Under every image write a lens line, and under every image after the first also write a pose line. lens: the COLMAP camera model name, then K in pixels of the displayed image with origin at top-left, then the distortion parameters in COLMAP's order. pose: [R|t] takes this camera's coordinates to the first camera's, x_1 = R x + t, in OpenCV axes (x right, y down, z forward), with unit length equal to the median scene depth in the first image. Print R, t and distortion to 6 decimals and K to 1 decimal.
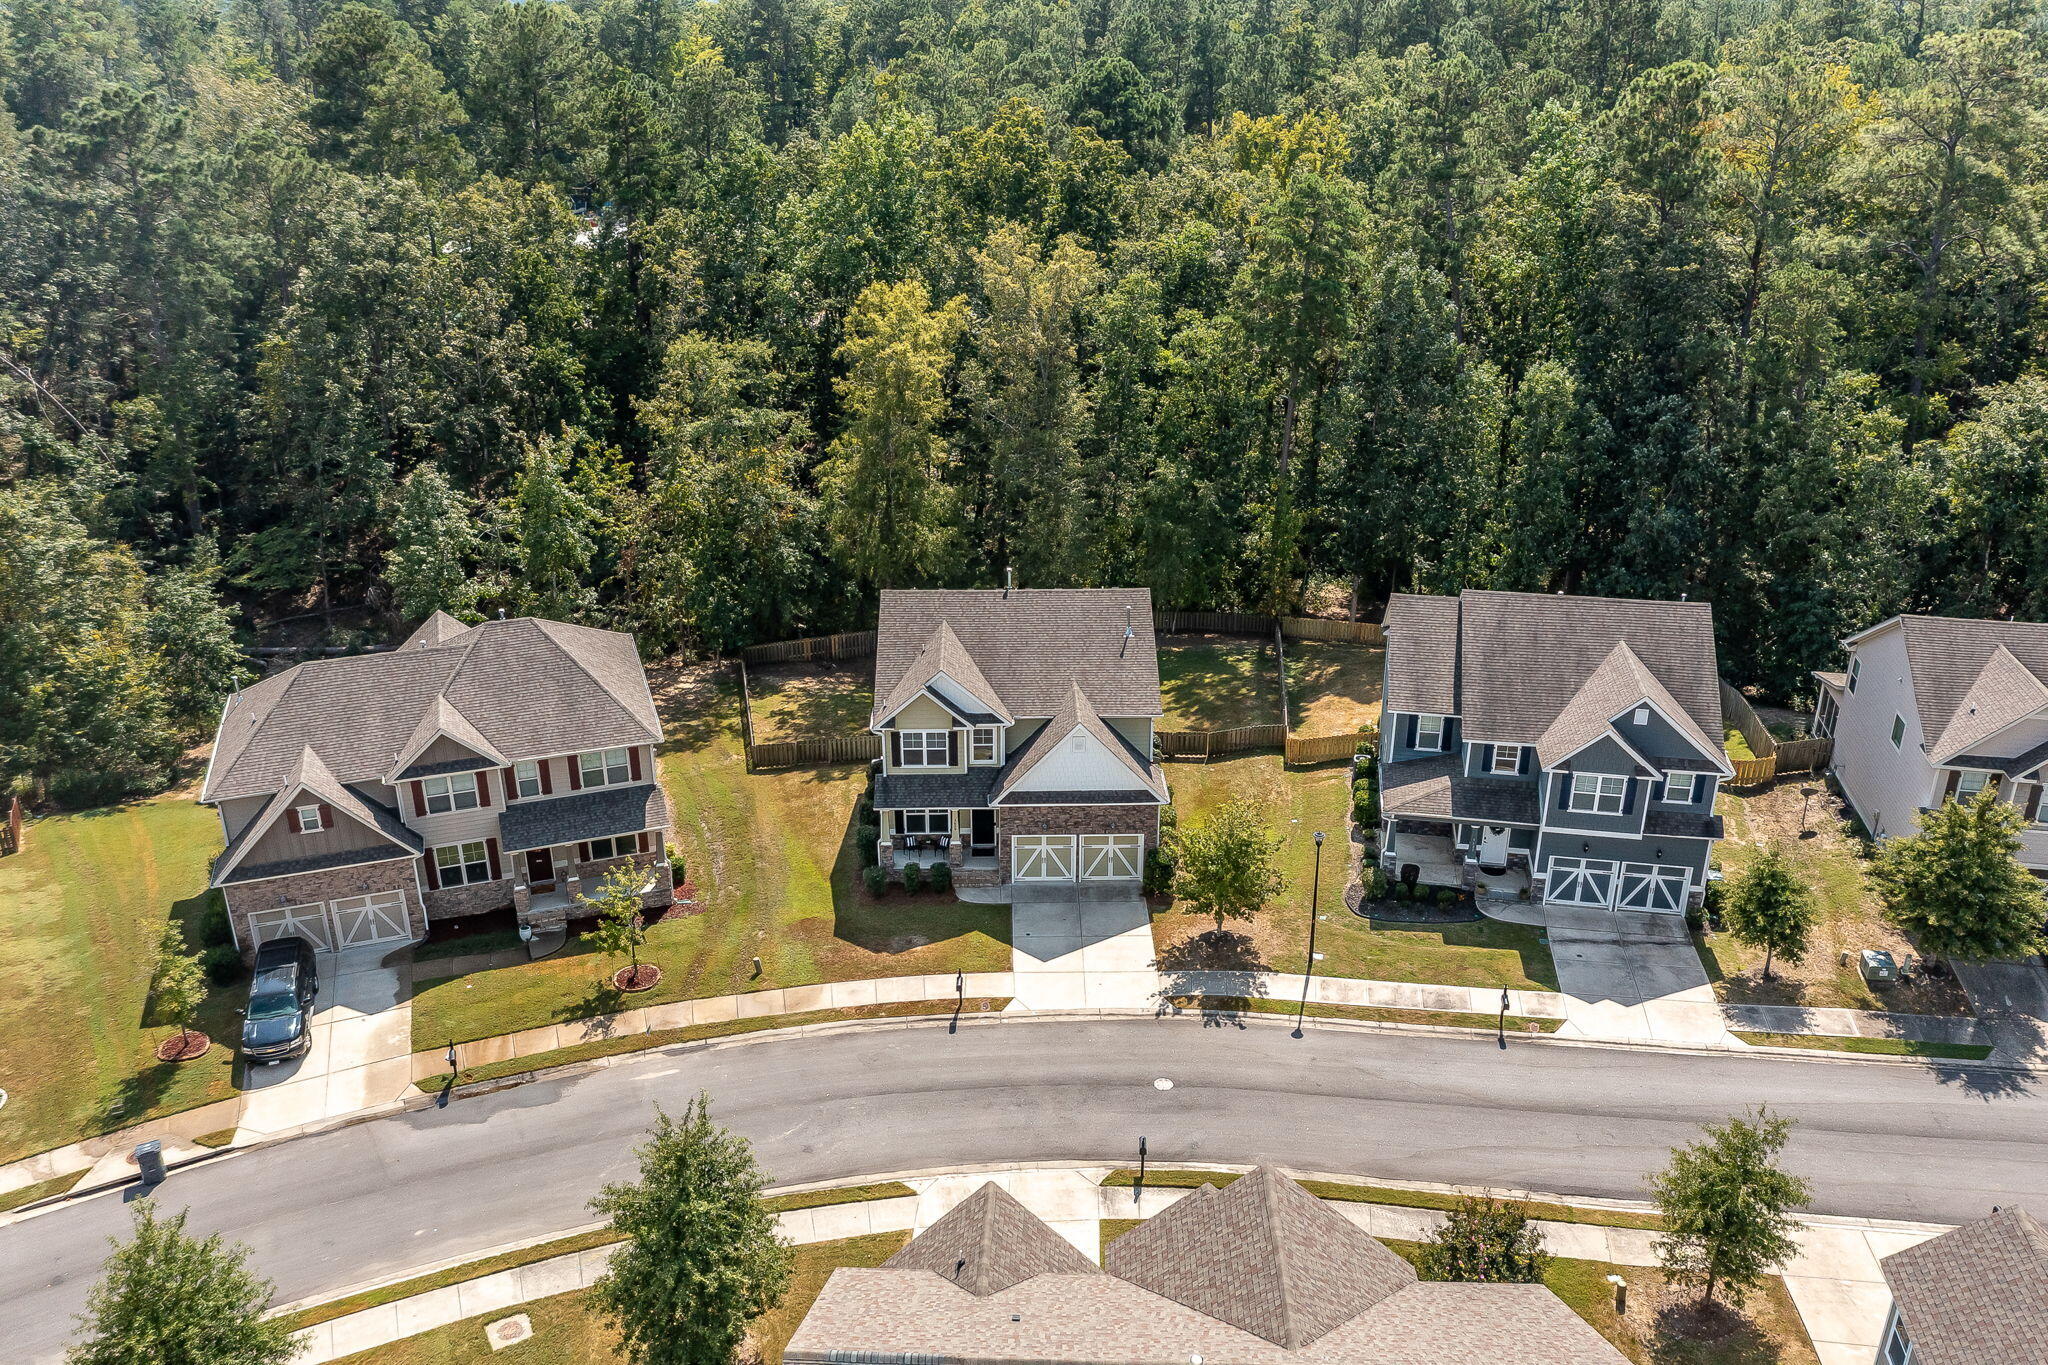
lens RADIAL K [[1612.9, 0, 1024.0], [0, 1612.9, 682.5], [0, 0, 1]] dist [-0.000718, -0.002238]
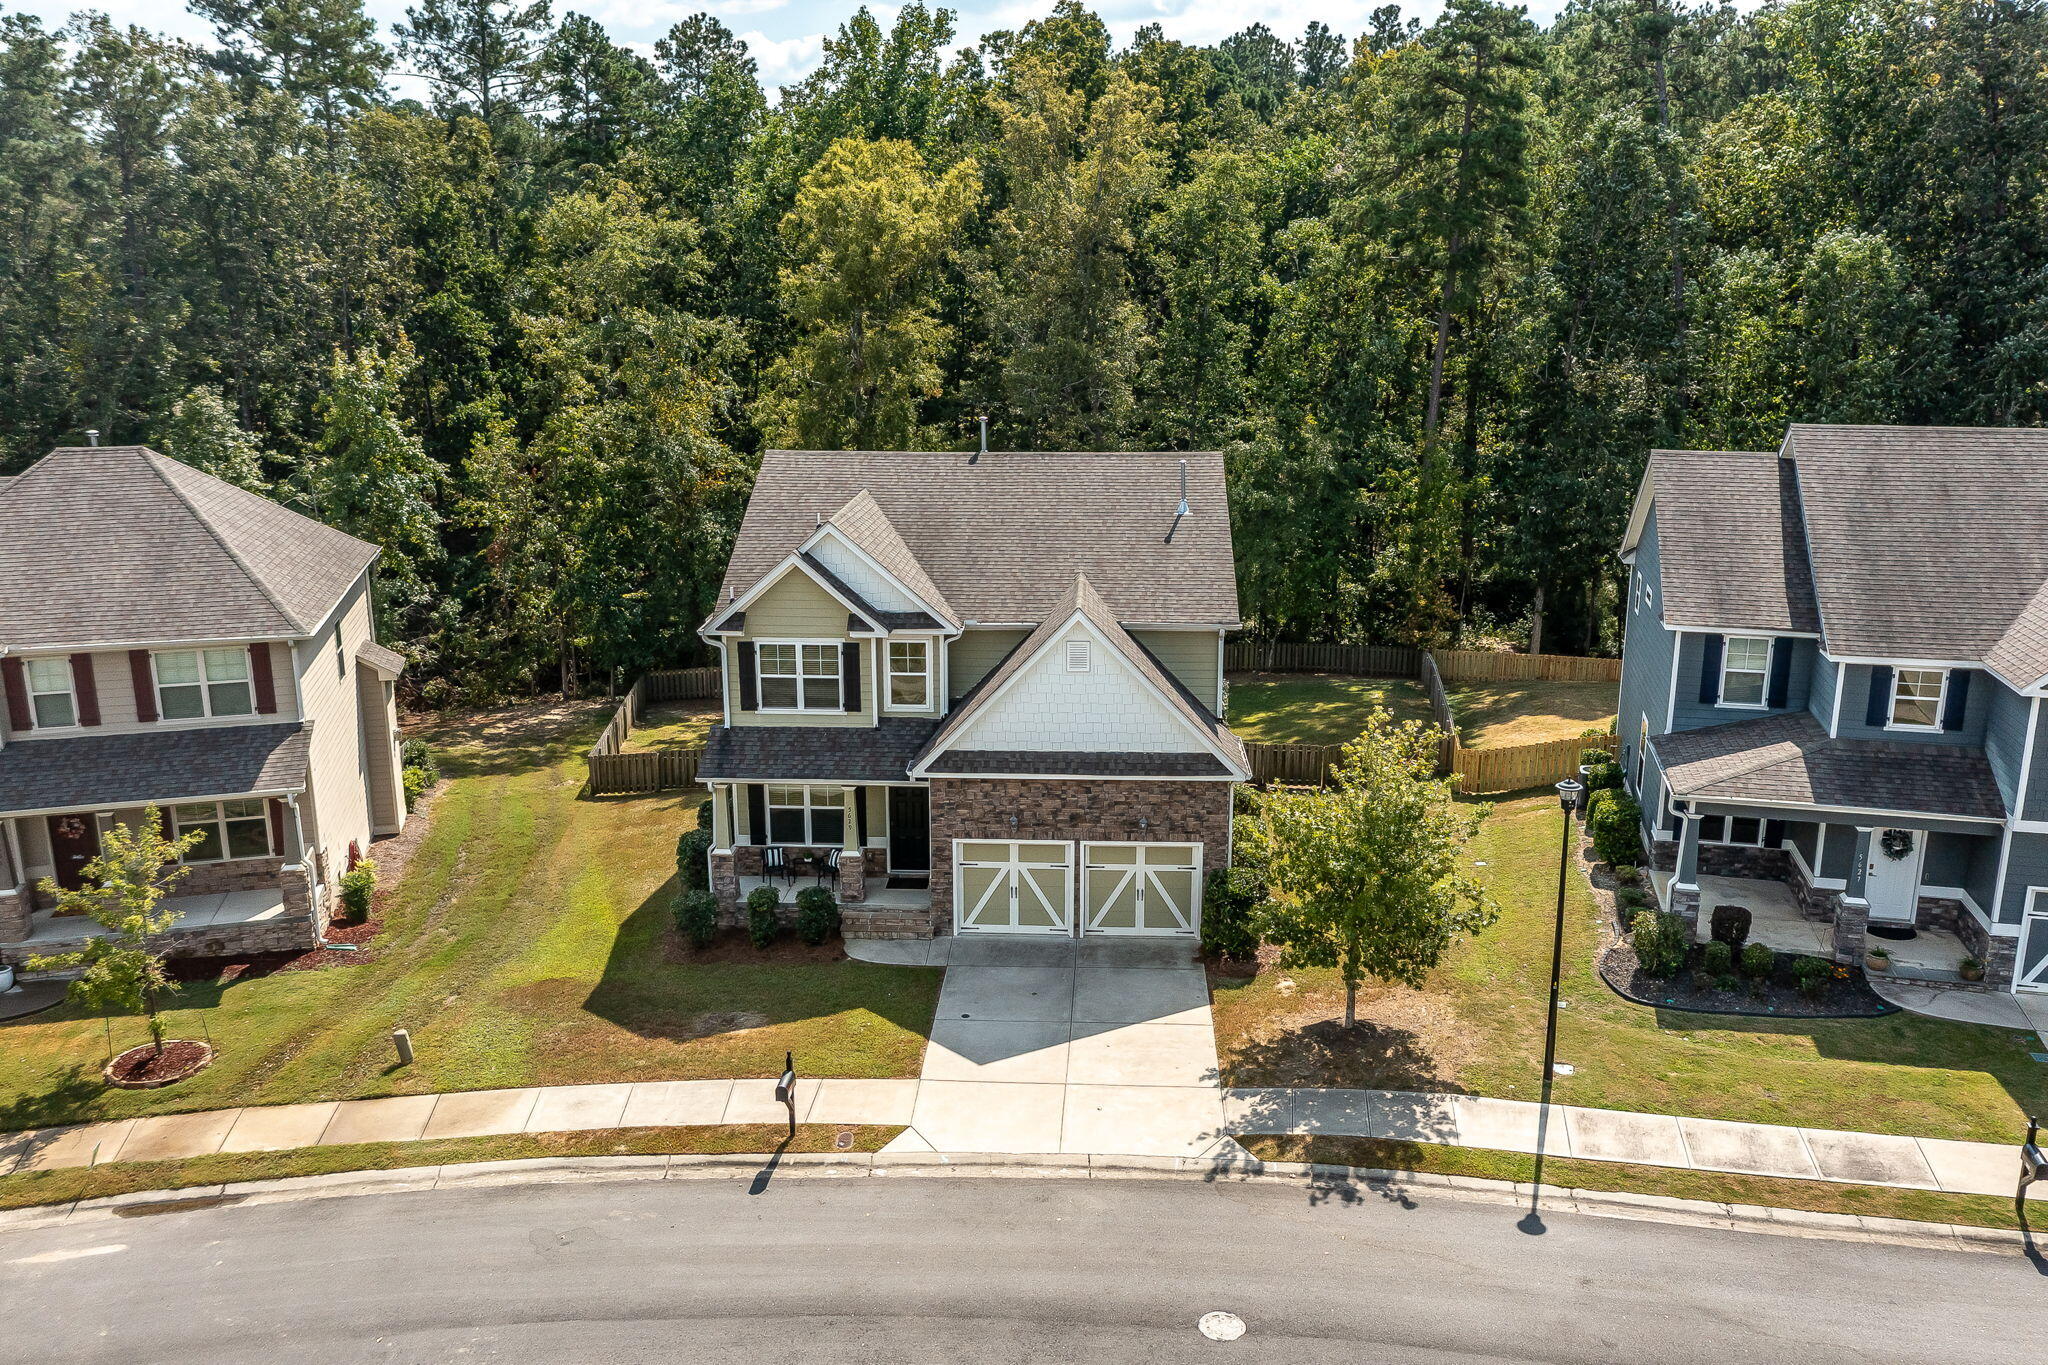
lens RADIAL K [[1612.9, 0, 1024.0], [0, 1612.9, 682.5], [0, 0, 1]] dist [-0.000718, -0.002238]
pose [[0.997592, 0.016913, -0.067256, 0.052219], [-0.027389, 0.987051, -0.158050, 0.130971], [0.063712, 0.159511, 0.985138, 0.482662]]
